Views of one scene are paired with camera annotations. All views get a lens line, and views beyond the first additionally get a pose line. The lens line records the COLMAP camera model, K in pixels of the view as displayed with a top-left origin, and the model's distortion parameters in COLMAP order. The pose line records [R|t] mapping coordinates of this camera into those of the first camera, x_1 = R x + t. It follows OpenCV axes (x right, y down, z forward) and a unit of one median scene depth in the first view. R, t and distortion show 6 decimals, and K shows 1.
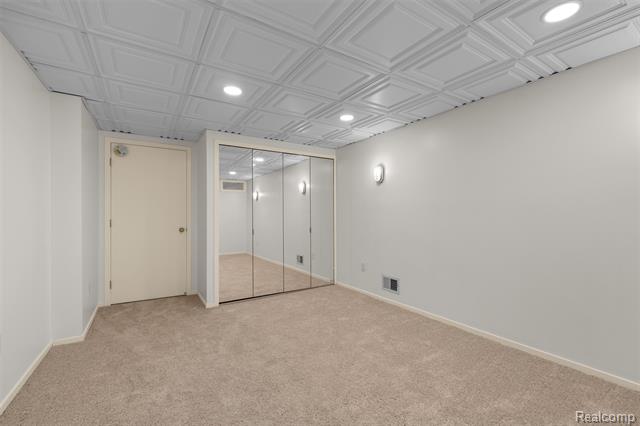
lens RADIAL K [[282.3, 0, 321.3], [0, 282.3, 215.3], [0, 0, 1]] dist [0.000726, 0.000998]
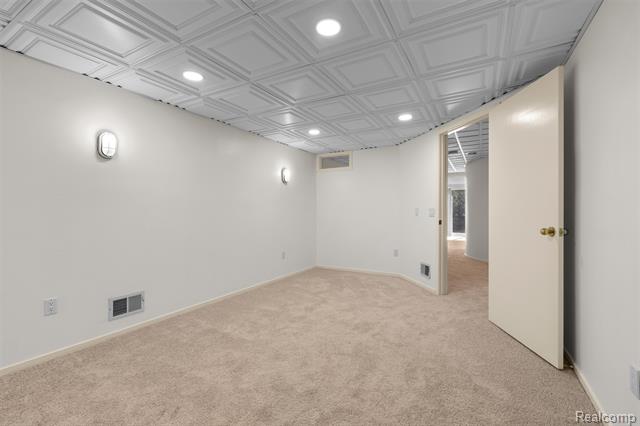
lens RADIAL K [[282.3, 0, 321.8], [0, 282.3, 212.1], [0, 0, 1]] dist [0.000726, 0.000998]
pose [[-0.457873, 0.008102, 0.888980, -0.676462], [0.004088, 0.999967, -0.007008, 0.017121], [-0.889008, 0.000425, -0.457892, 0.973145]]
